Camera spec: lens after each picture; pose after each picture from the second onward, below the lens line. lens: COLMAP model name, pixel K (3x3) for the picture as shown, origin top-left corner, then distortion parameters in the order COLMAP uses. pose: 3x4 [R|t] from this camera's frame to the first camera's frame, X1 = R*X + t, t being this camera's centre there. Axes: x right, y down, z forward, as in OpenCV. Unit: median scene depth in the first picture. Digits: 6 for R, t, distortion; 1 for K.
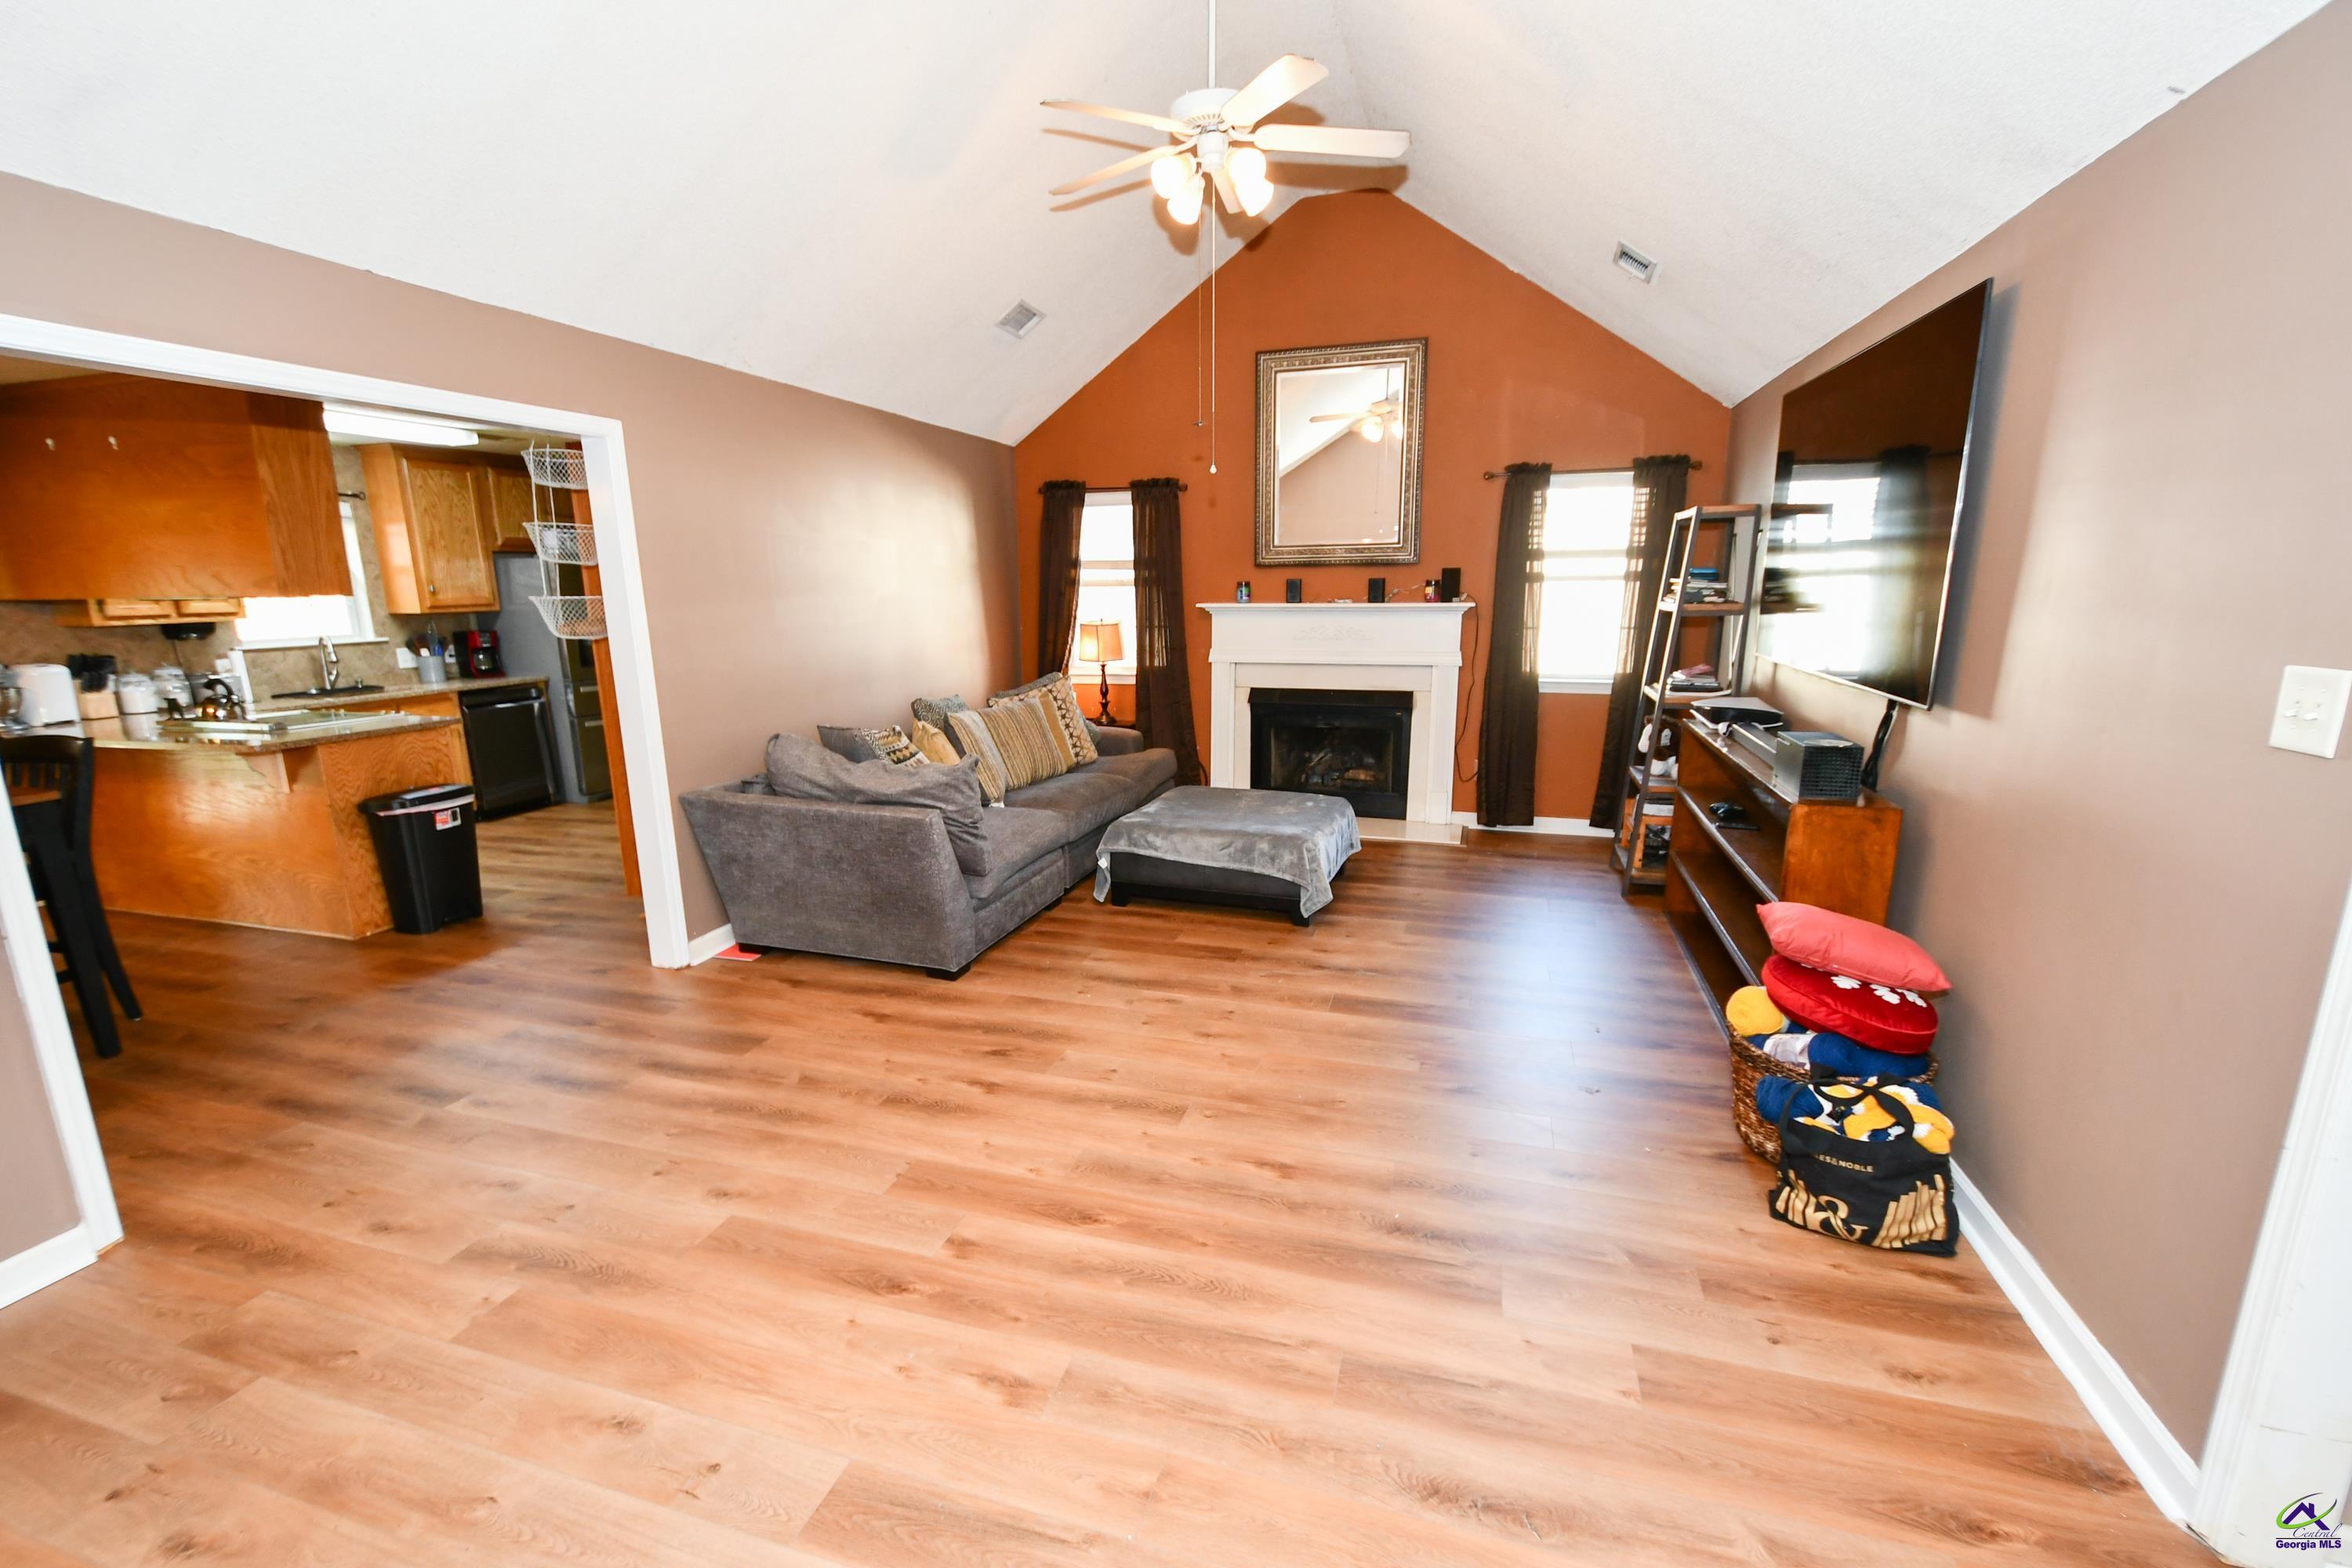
lens RADIAL K [[1023.4, 0, 1165.2], [0, 1023.4, 805.1], [0, 0, 1]] dist [-0.001534, -0.005291]
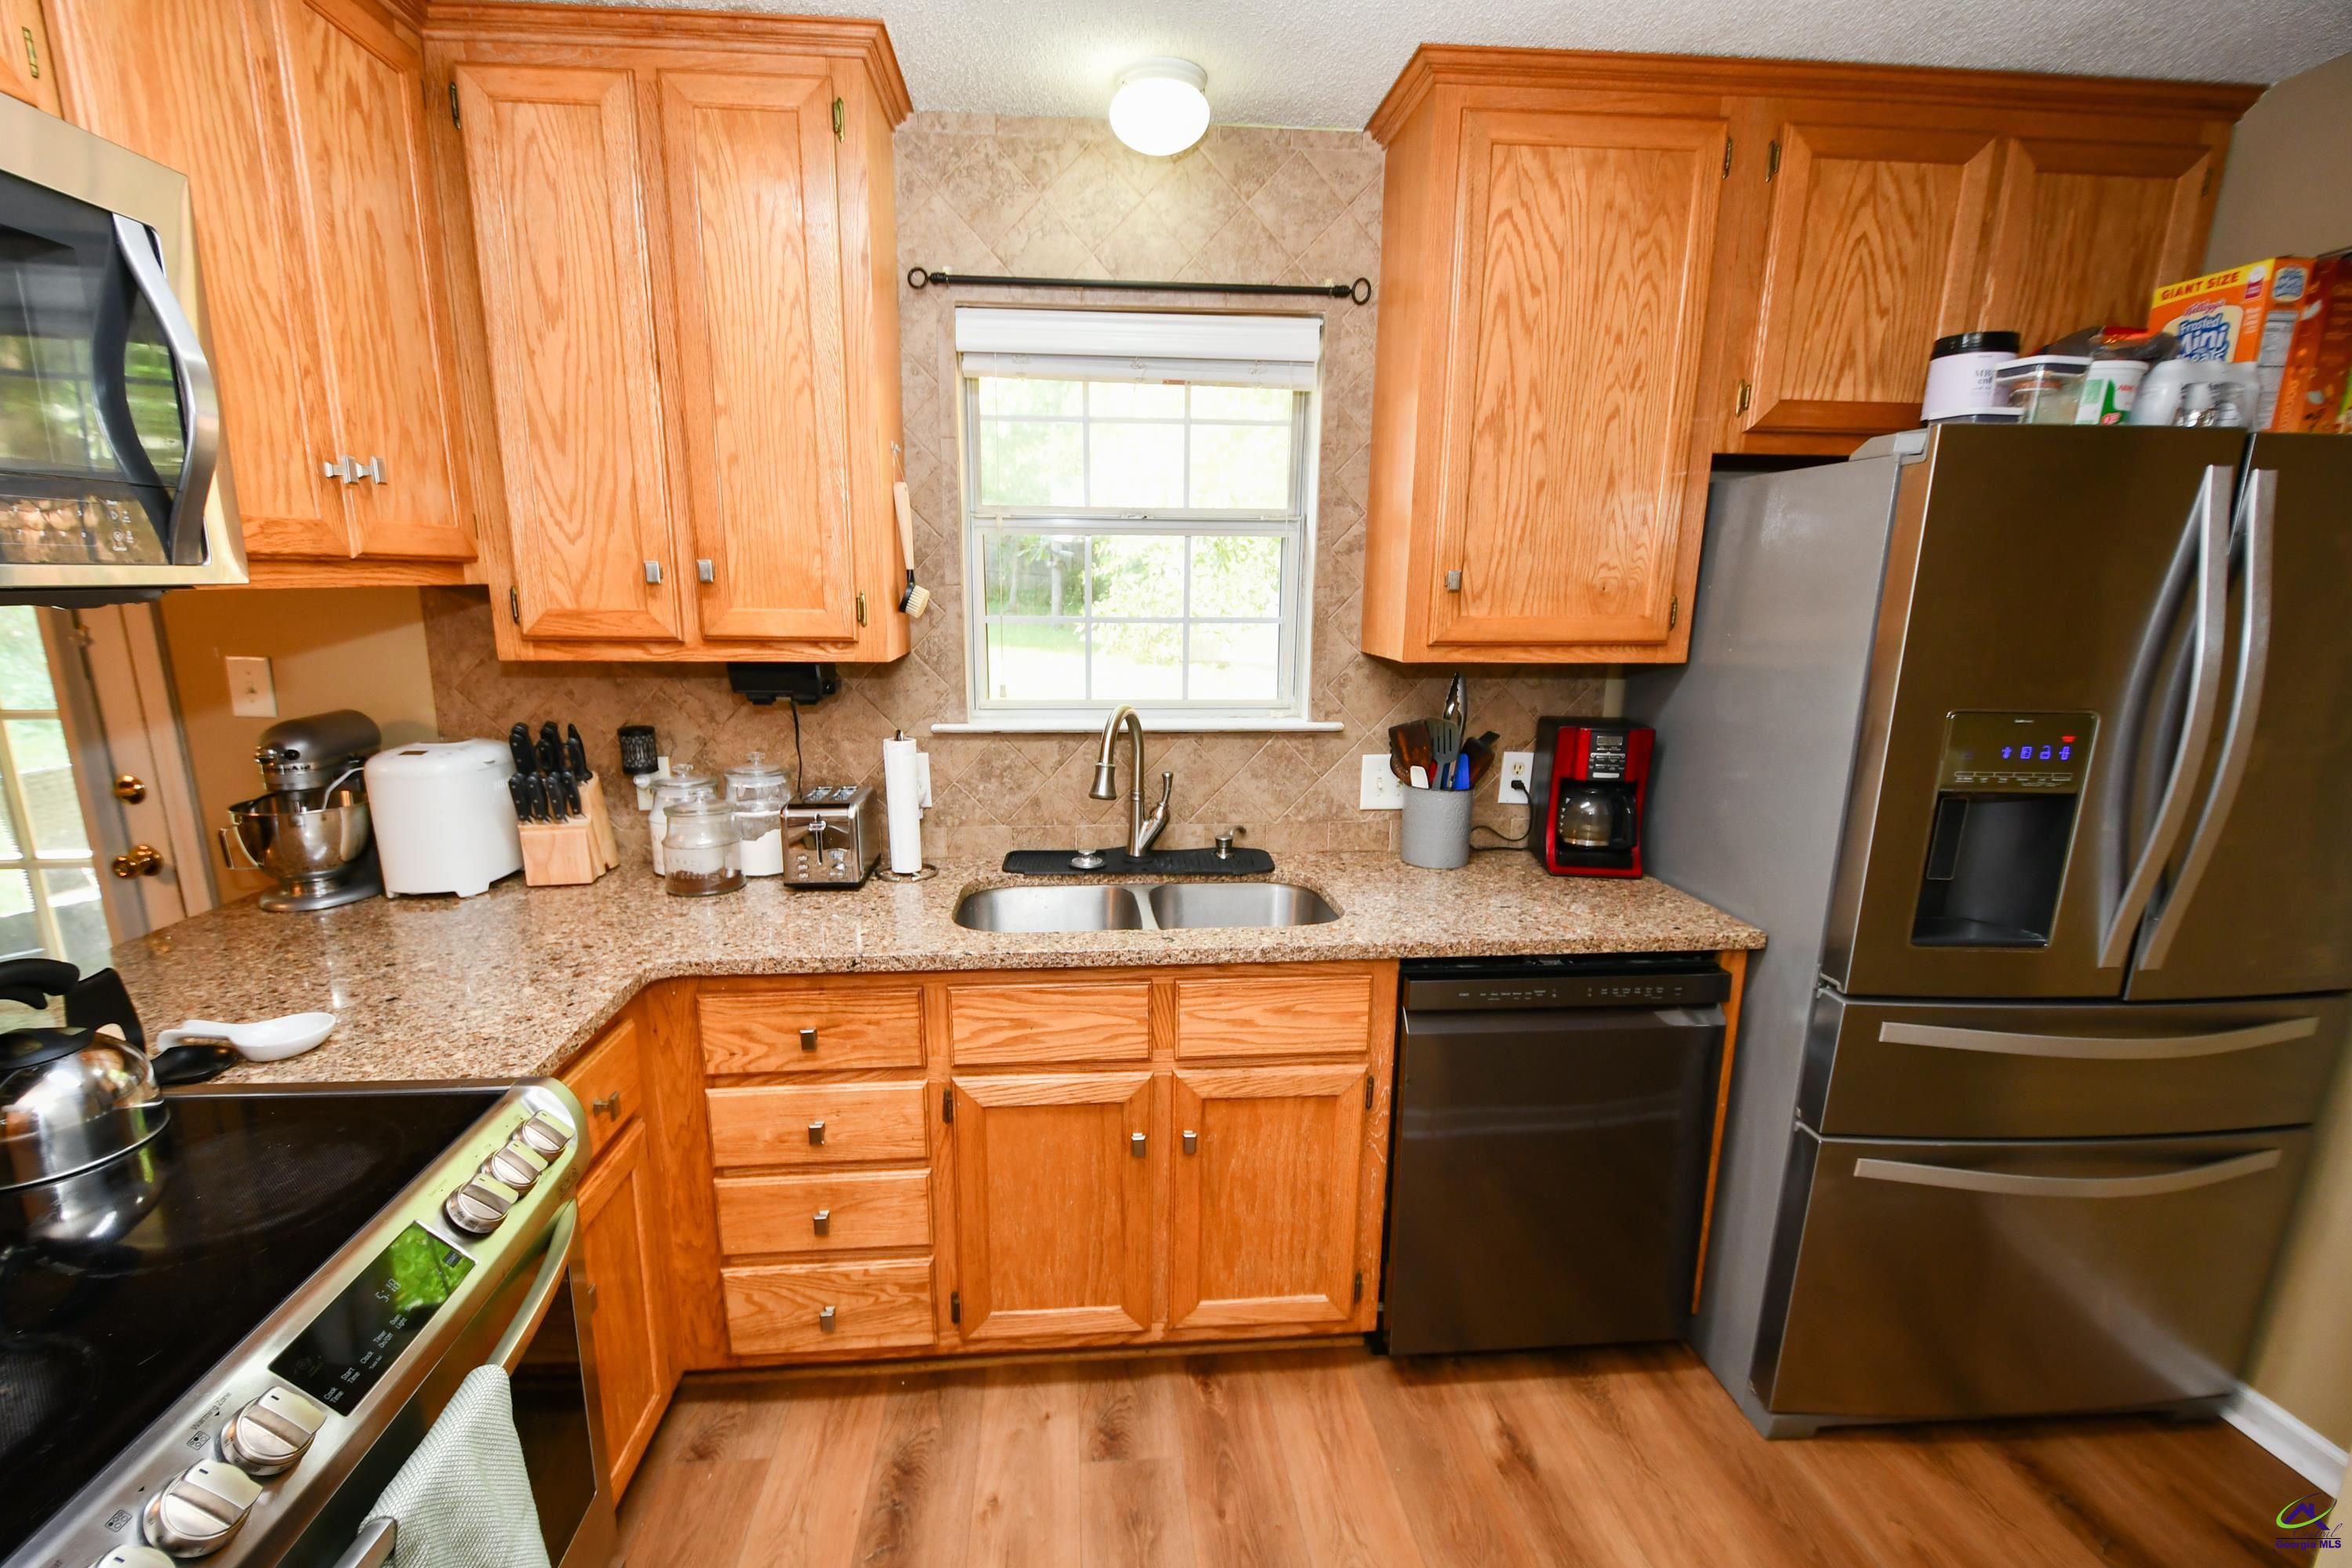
lens RADIAL K [[1023.4, 0, 1160.0], [0, 1023.4, 808.9], [0, 0, 1]] dist [-0.001534, -0.005291]
pose [[0.370175, 0.220972, -0.902298, -0.690503], [-0.214329, 0.965407, 0.148497, -0.255880], [0.903899, 0.138419, 0.404730, 1.192994]]
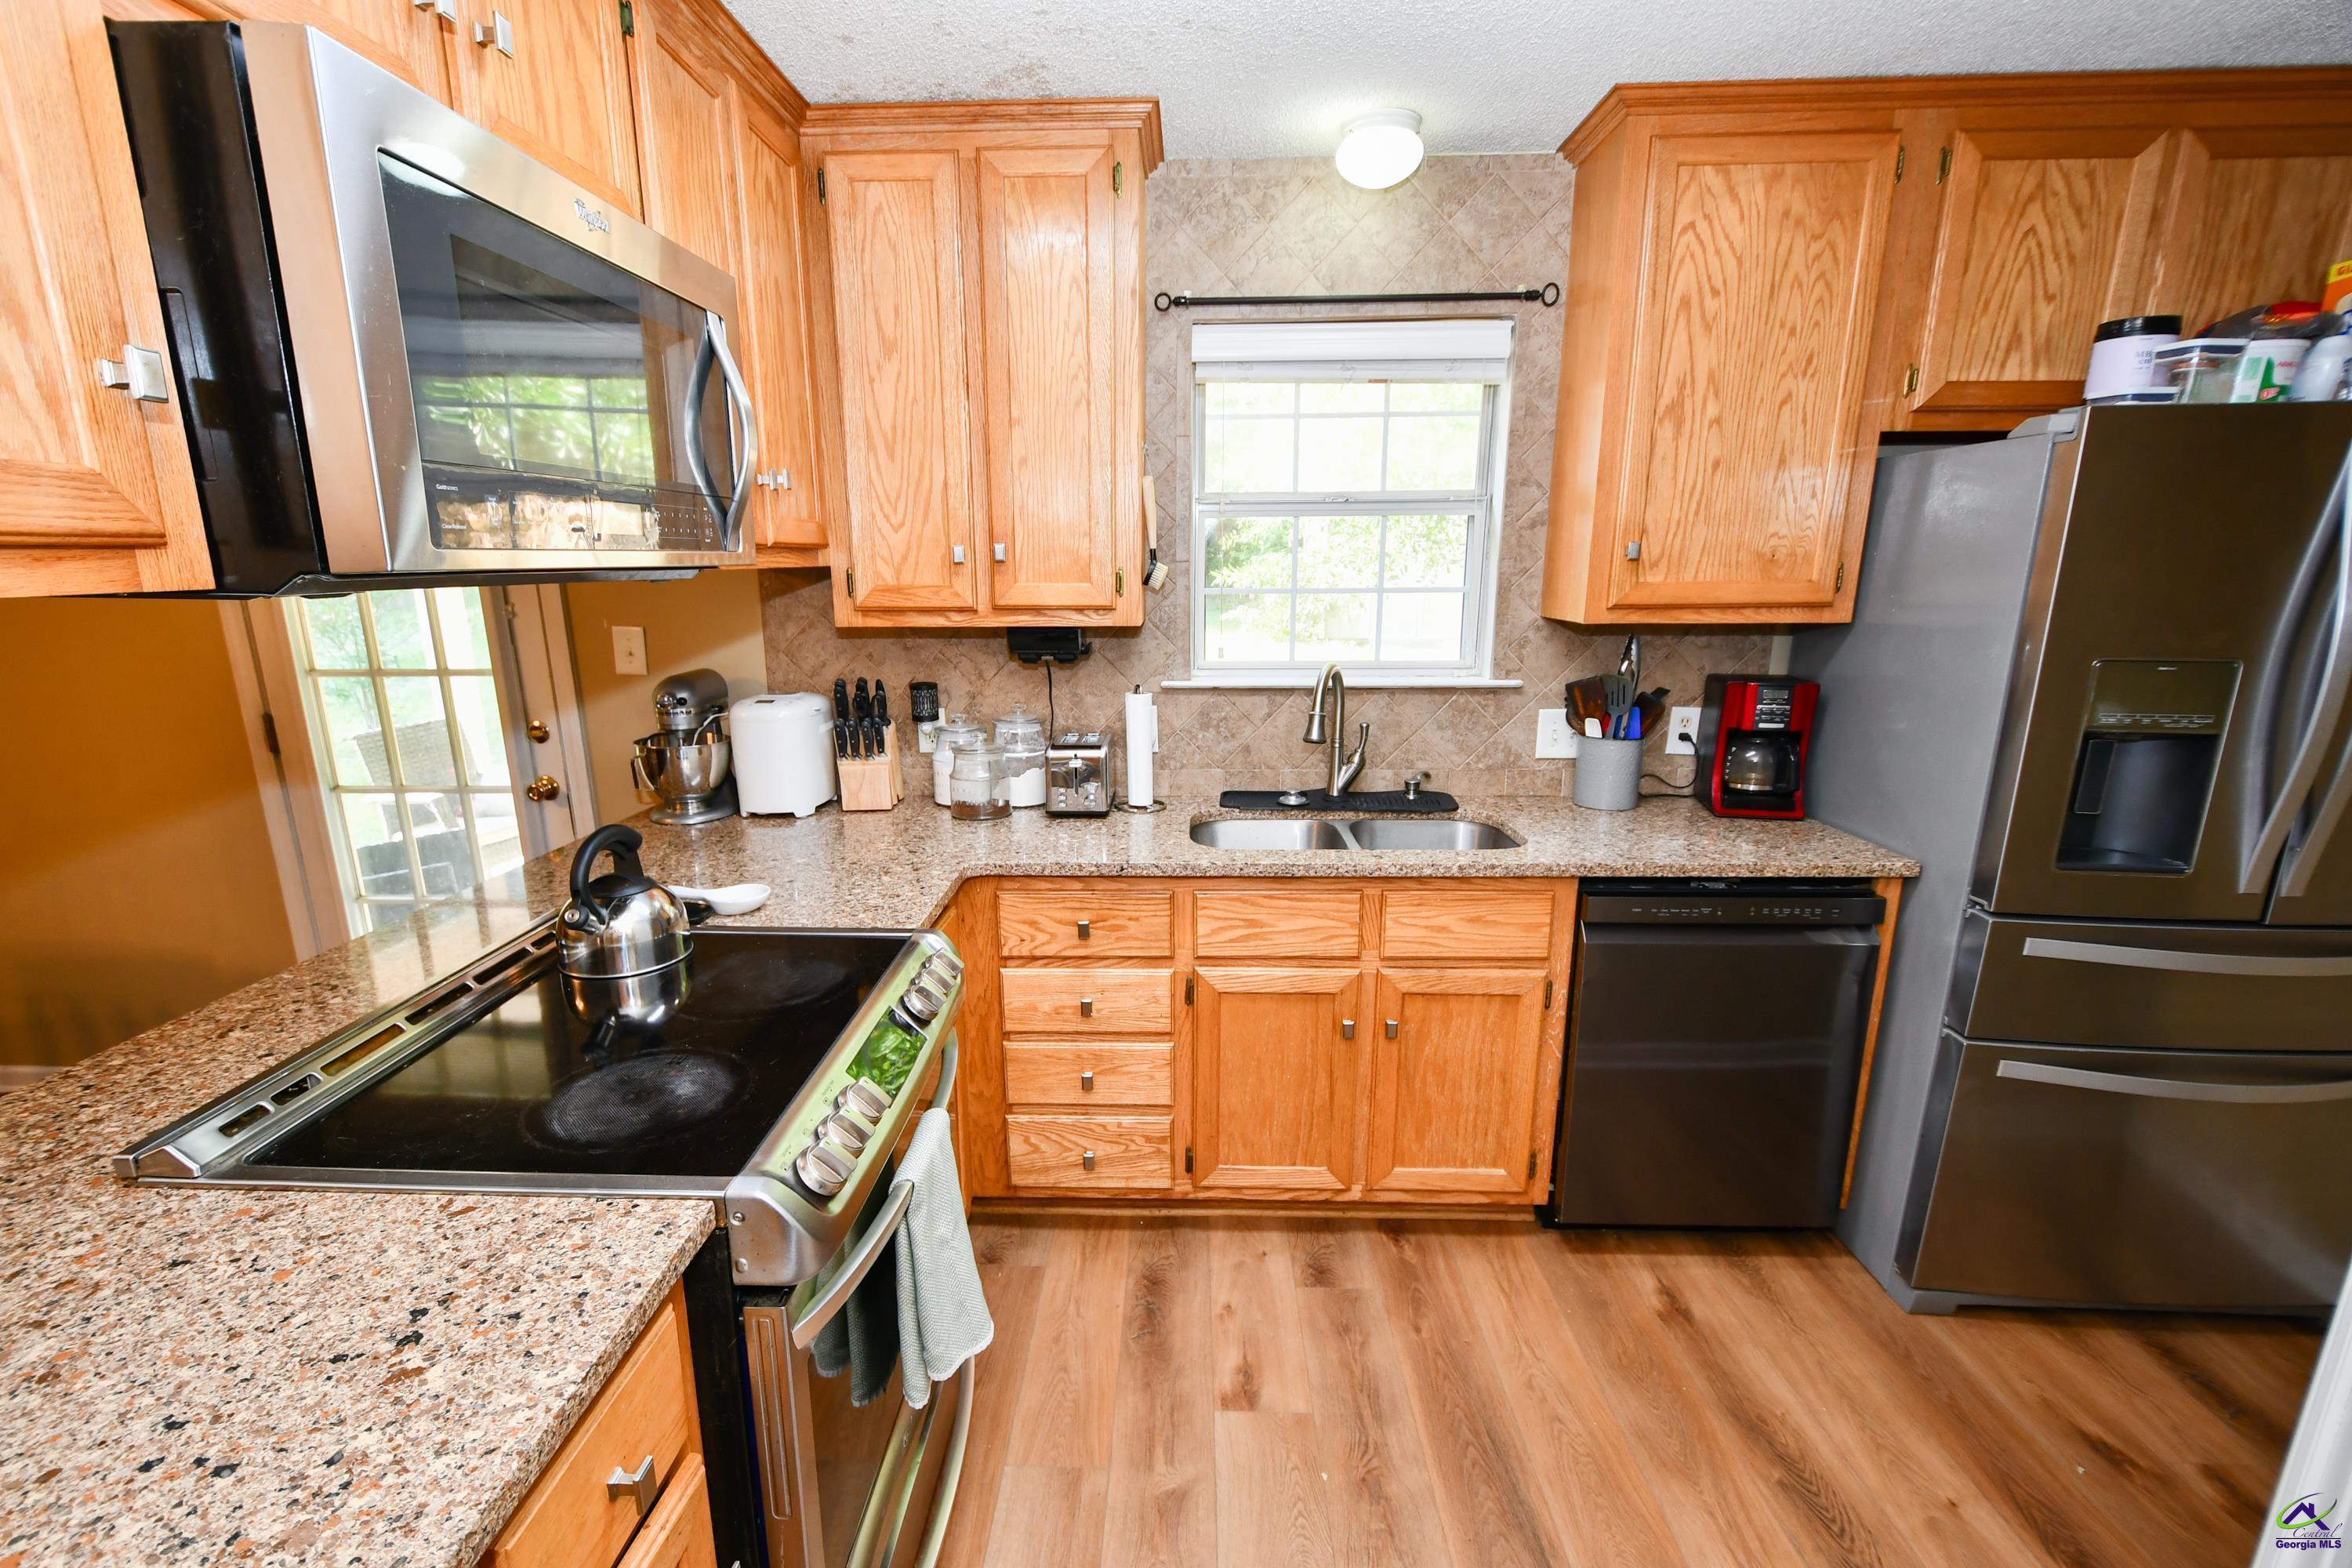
lens RADIAL K [[1023.4, 0, 1160.6], [0, 1023.4, 808.6], [0, 0, 1]] dist [-0.001534, -0.005291]
pose [[0.253454, 0.243335, -0.936242, -0.624231], [-0.206255, 0.959183, 0.193461, -0.241095], [0.945103, 0.144071, 0.293297, 1.126914]]
